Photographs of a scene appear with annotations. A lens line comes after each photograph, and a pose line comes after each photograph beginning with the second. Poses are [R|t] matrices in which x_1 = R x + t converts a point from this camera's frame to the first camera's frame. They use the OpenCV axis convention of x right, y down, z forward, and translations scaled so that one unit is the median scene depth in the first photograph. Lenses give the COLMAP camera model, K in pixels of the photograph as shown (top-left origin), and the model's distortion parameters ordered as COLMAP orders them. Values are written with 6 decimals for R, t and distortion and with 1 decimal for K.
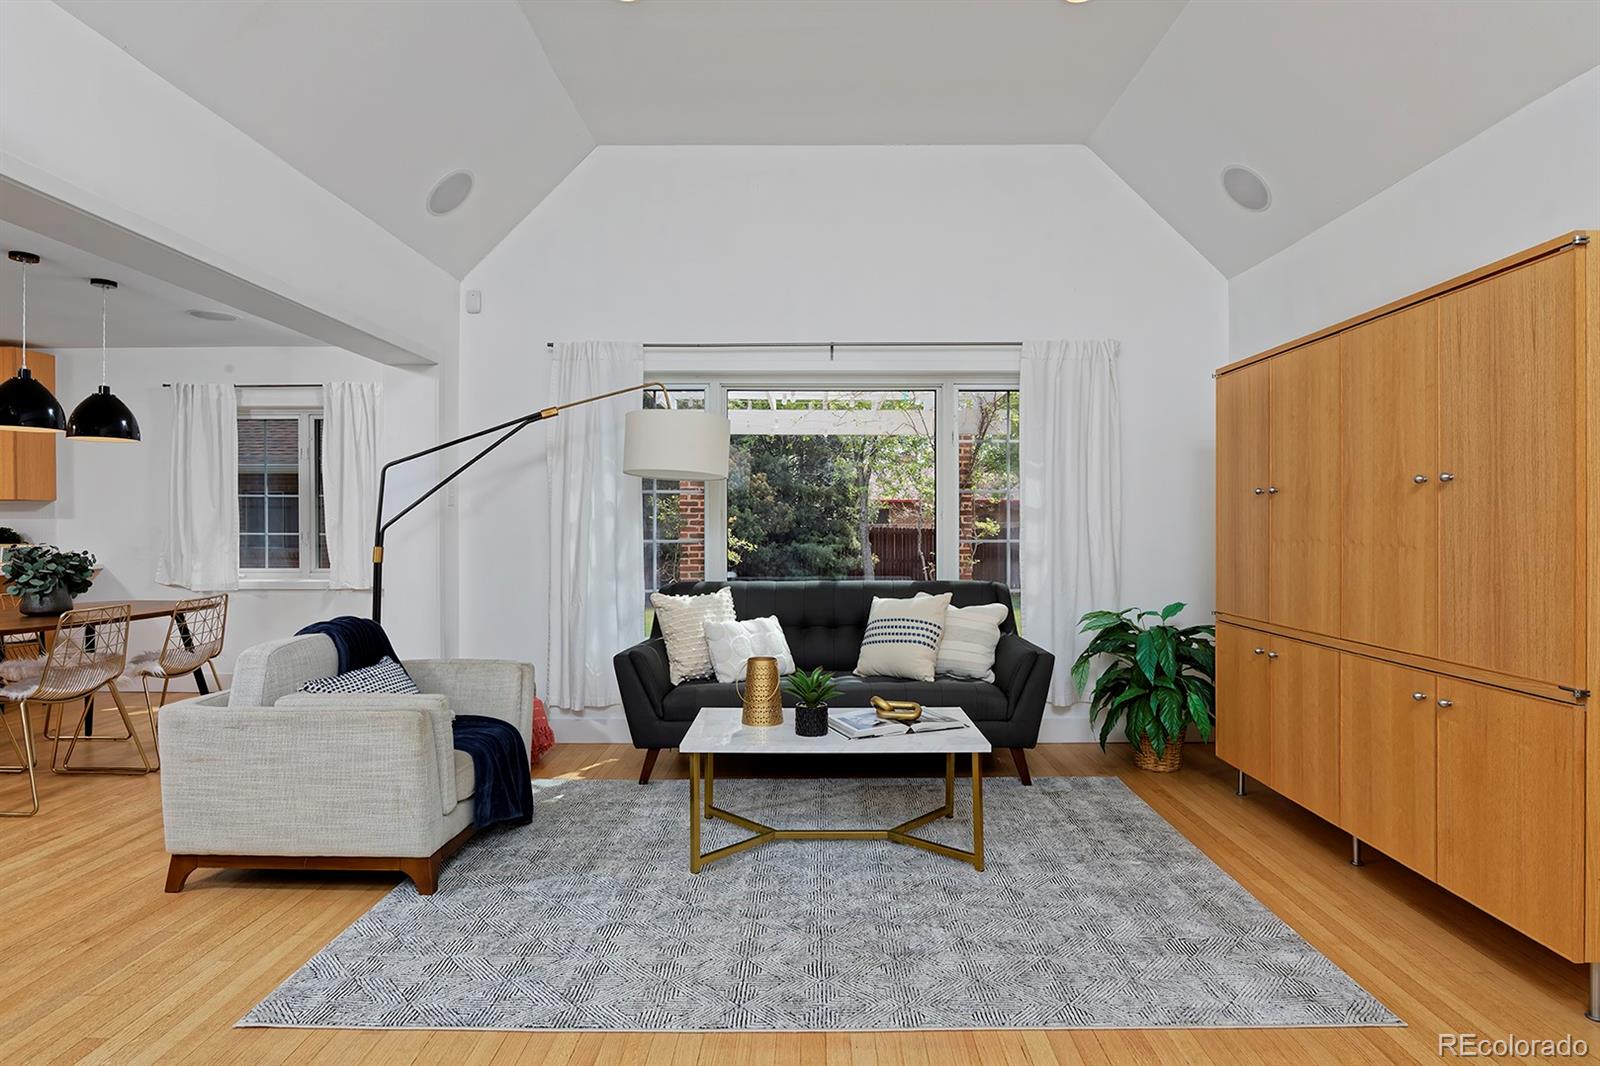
lens RADIAL K [[847.8, 0, 800.7], [0, 847.8, 530.6], [0, 0, 1]] dist [-0.006053, -0.001015]
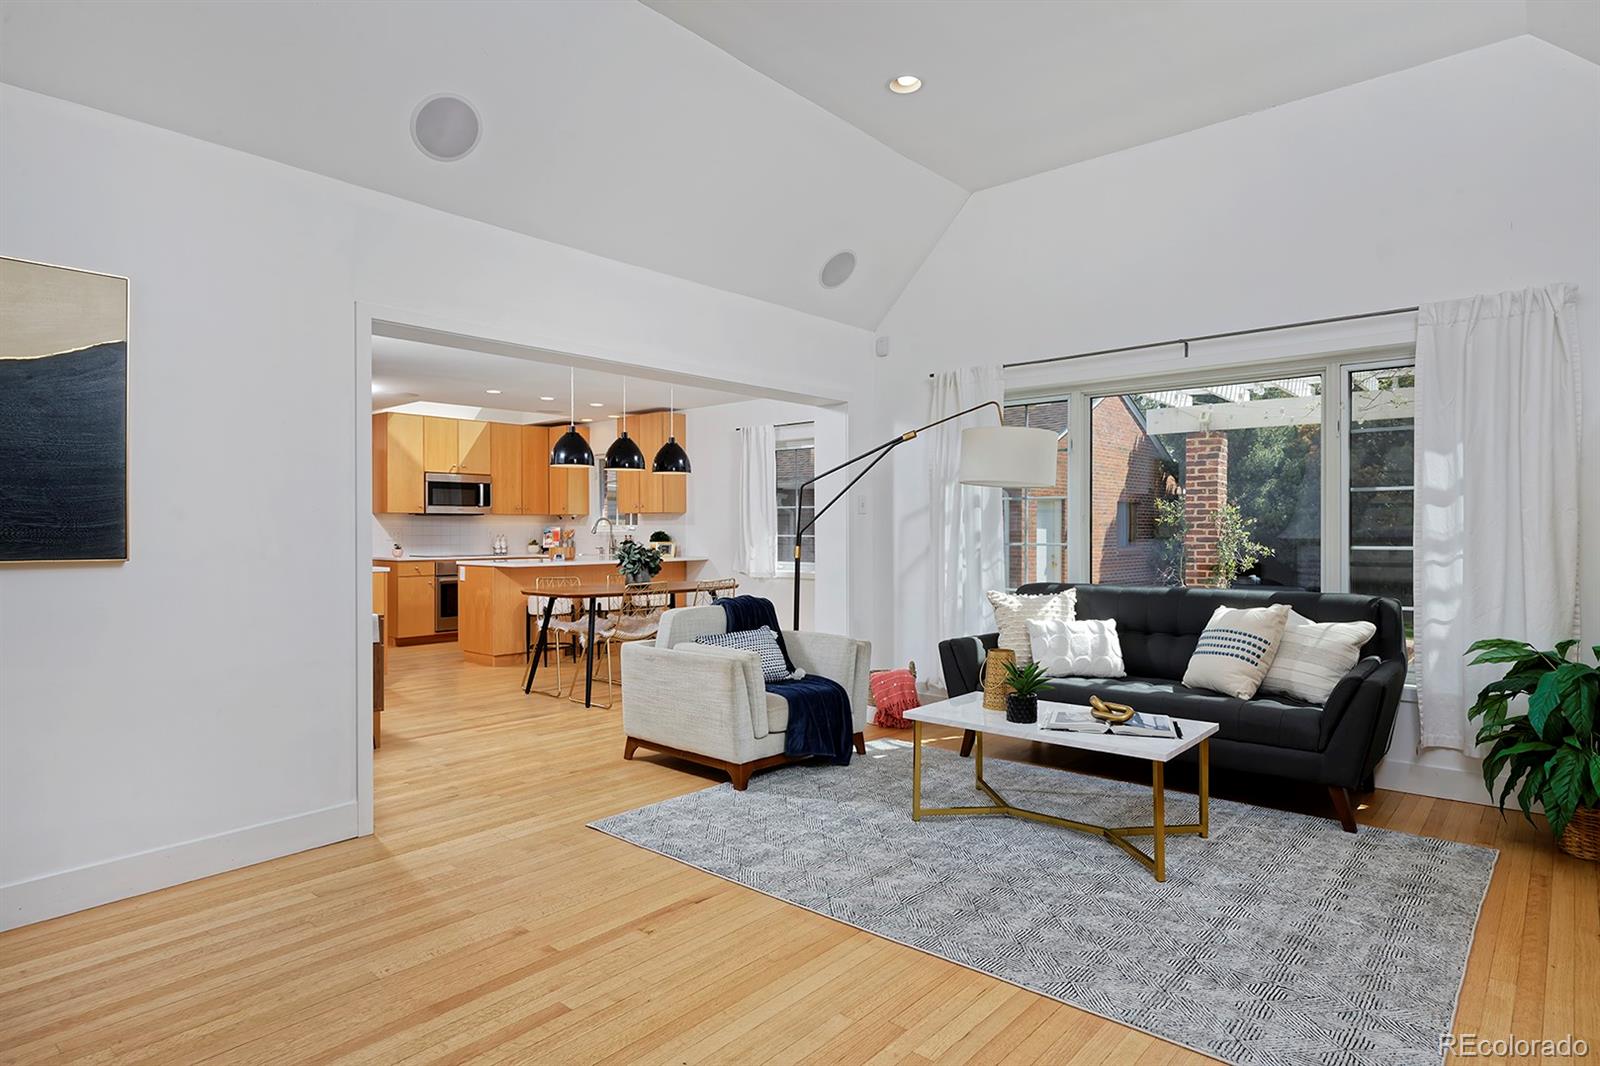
lens RADIAL K [[867.9, 0, 821.8], [0, 867.9, 533.4], [0, 0, 1]] dist [0.003745, -0.000993]
pose [[0.766656, 0.002038, -0.642055, 0.428504], [-0.001695, 0.999998, 0.001151, -0.002576], [0.642056, 0.000205, 0.766658, -0.020721]]
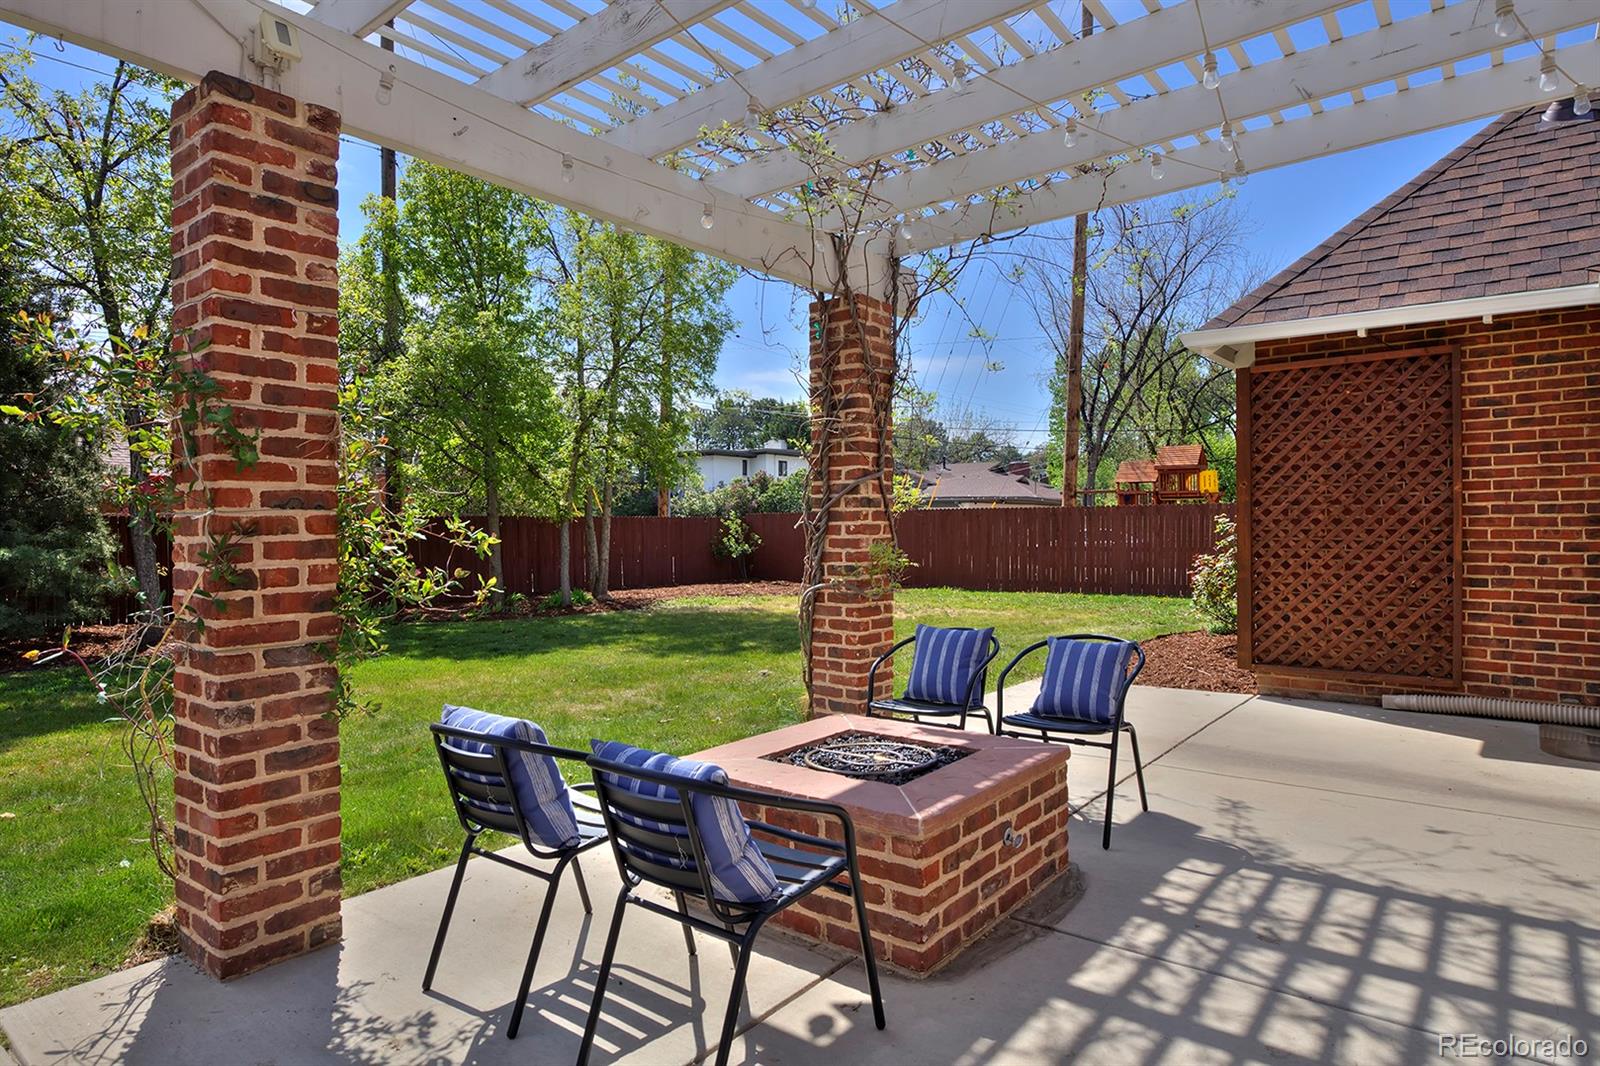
lens RADIAL K [[867.9, 0, 797.9], [0, 867.9, 529.4], [0, 0, 1]] dist [0.003745, -0.000993]
pose [[0.612384, -0.004777, 0.790546, -0.590316], [0.008245, 0.999966, -0.000345, 0.041436], [-0.790517, 0.006729, 0.612403, 1.828957]]
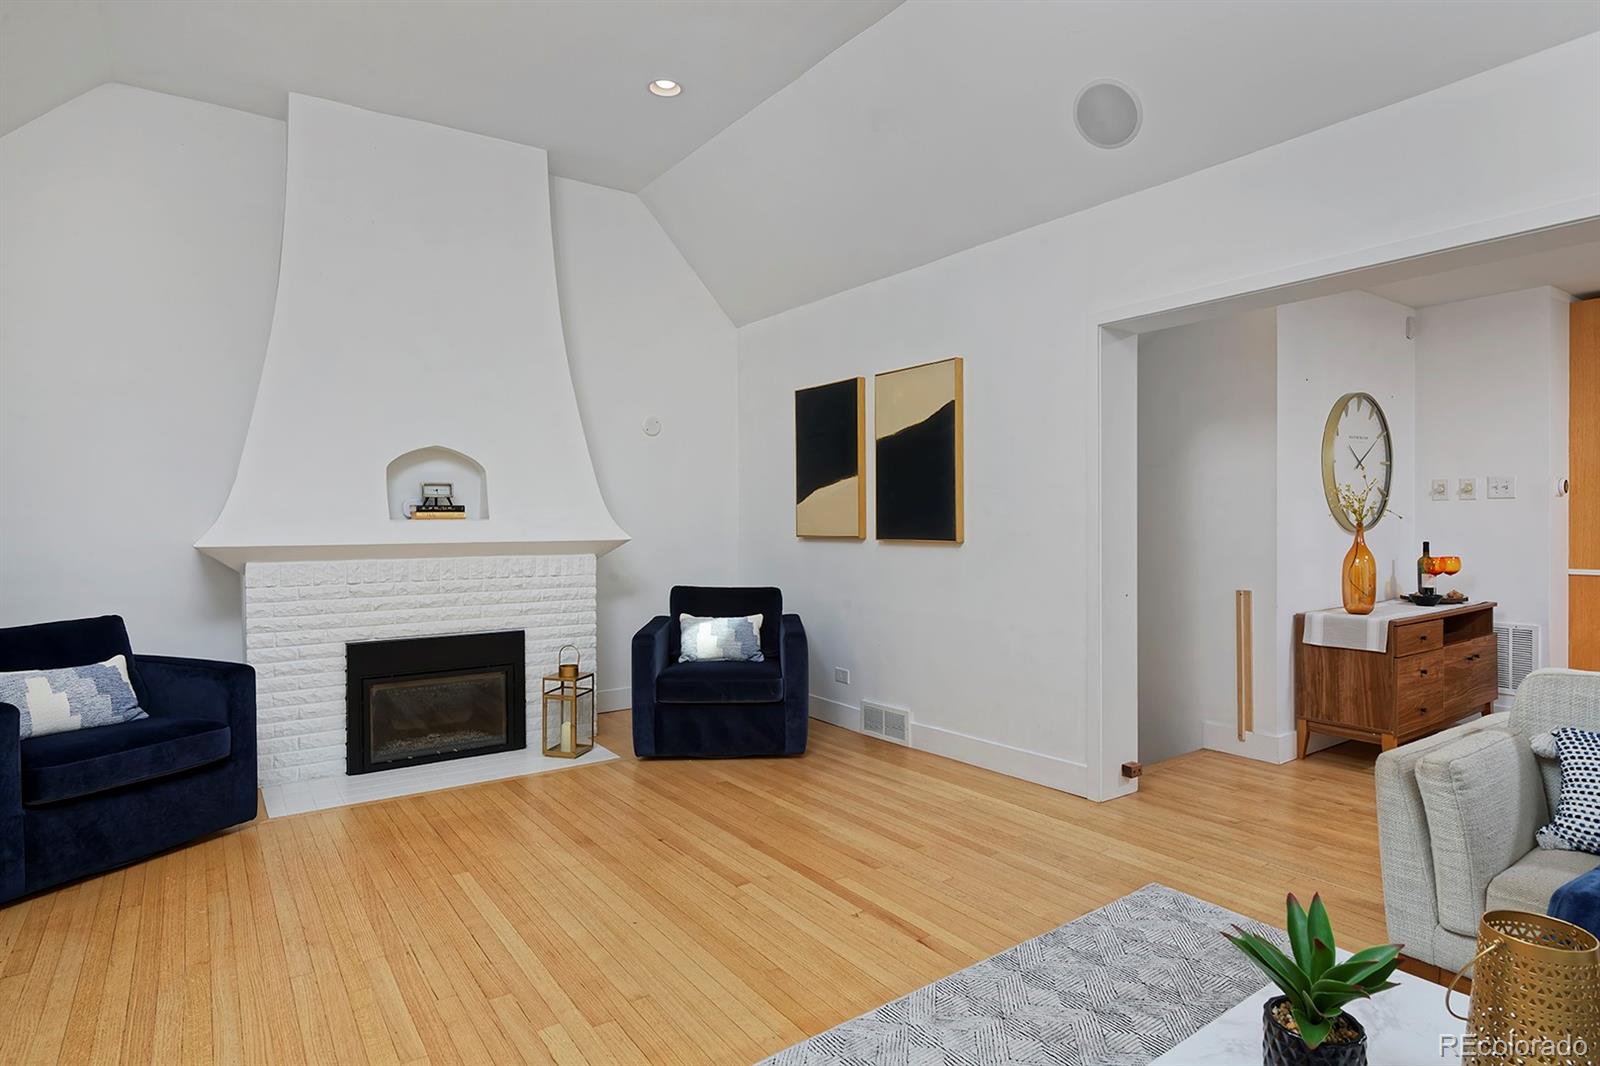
lens RADIAL K [[847.8, 0, 799.1], [0, 847.8, 528.5], [0, 0, 1]] dist [-0.006053, -0.001015]
pose [[-0.808332, 0.006558, -0.588690, 0.324077], [0.001353, 0.999956, 0.009282, -0.006493], [0.588725, 0.006707, -0.808306, 0.928853]]
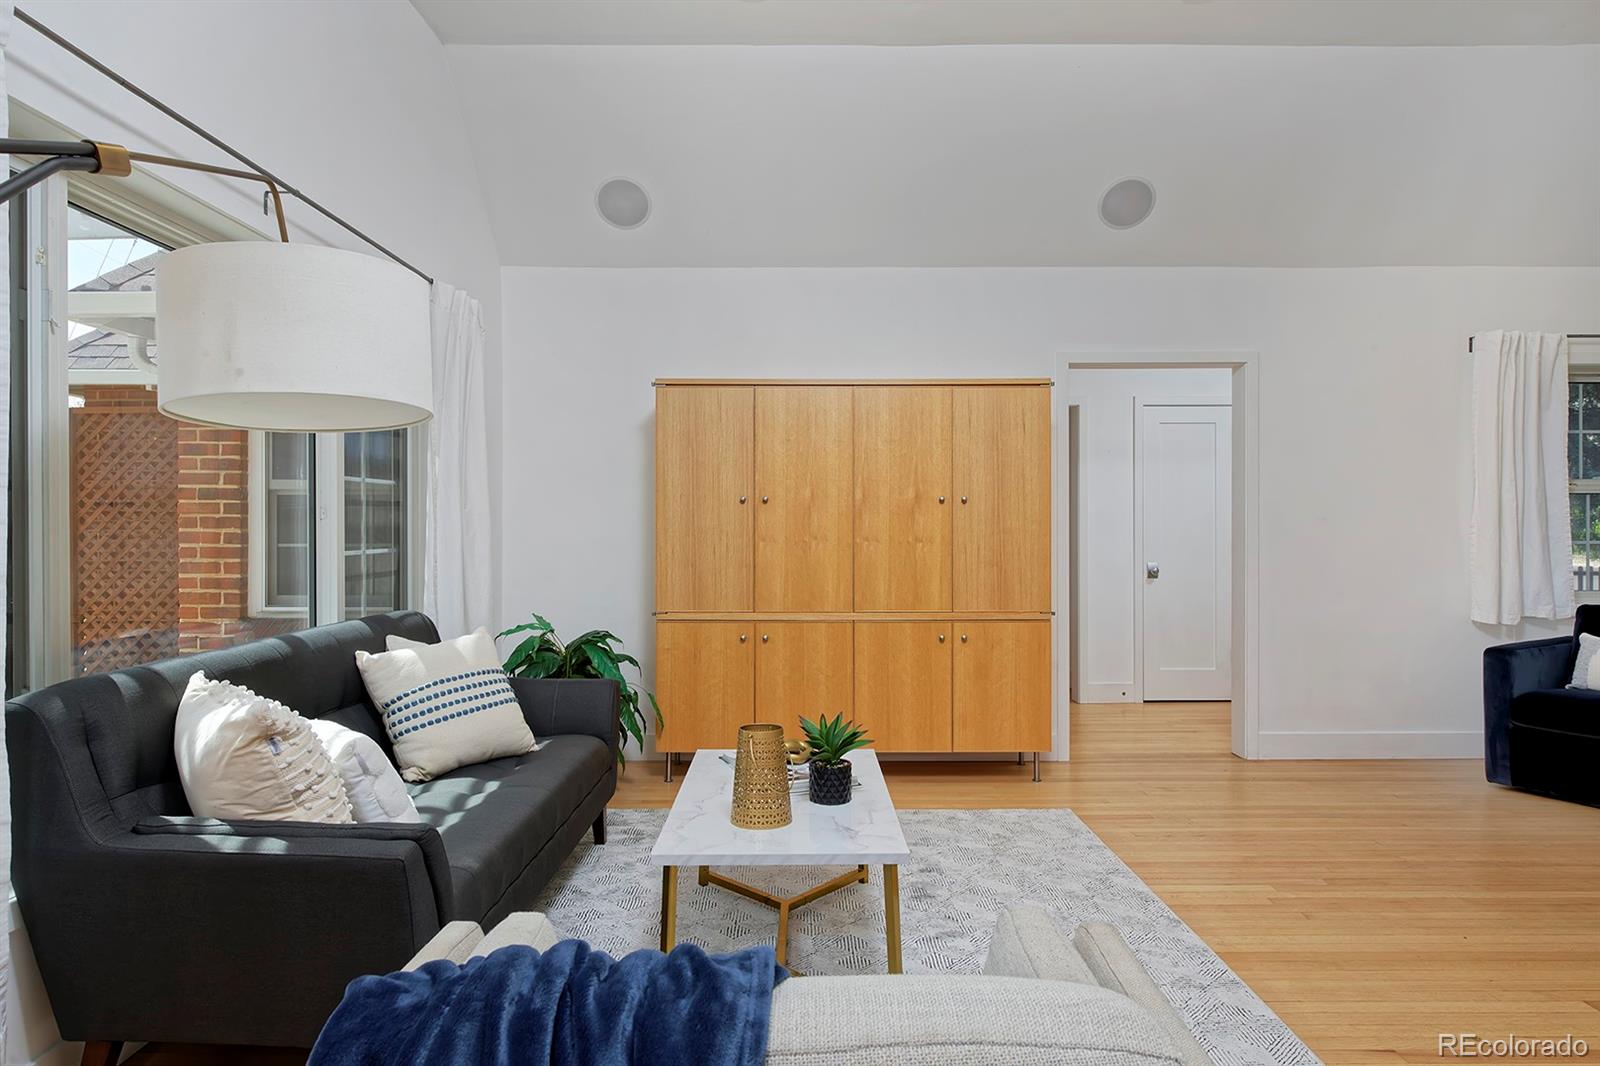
lens RADIAL K [[977.6, 0, 801.5], [0, 977.6, 529.9], [0, 0, 1]] dist [-0.003167, -0.000335]
pose [[-0.003324, -0.004279, 0.999985, -0.701035], [0.006947, 0.999967, 0.004302, -0.008403], [-0.999970, 0.006961, -0.003294, 0.823740]]
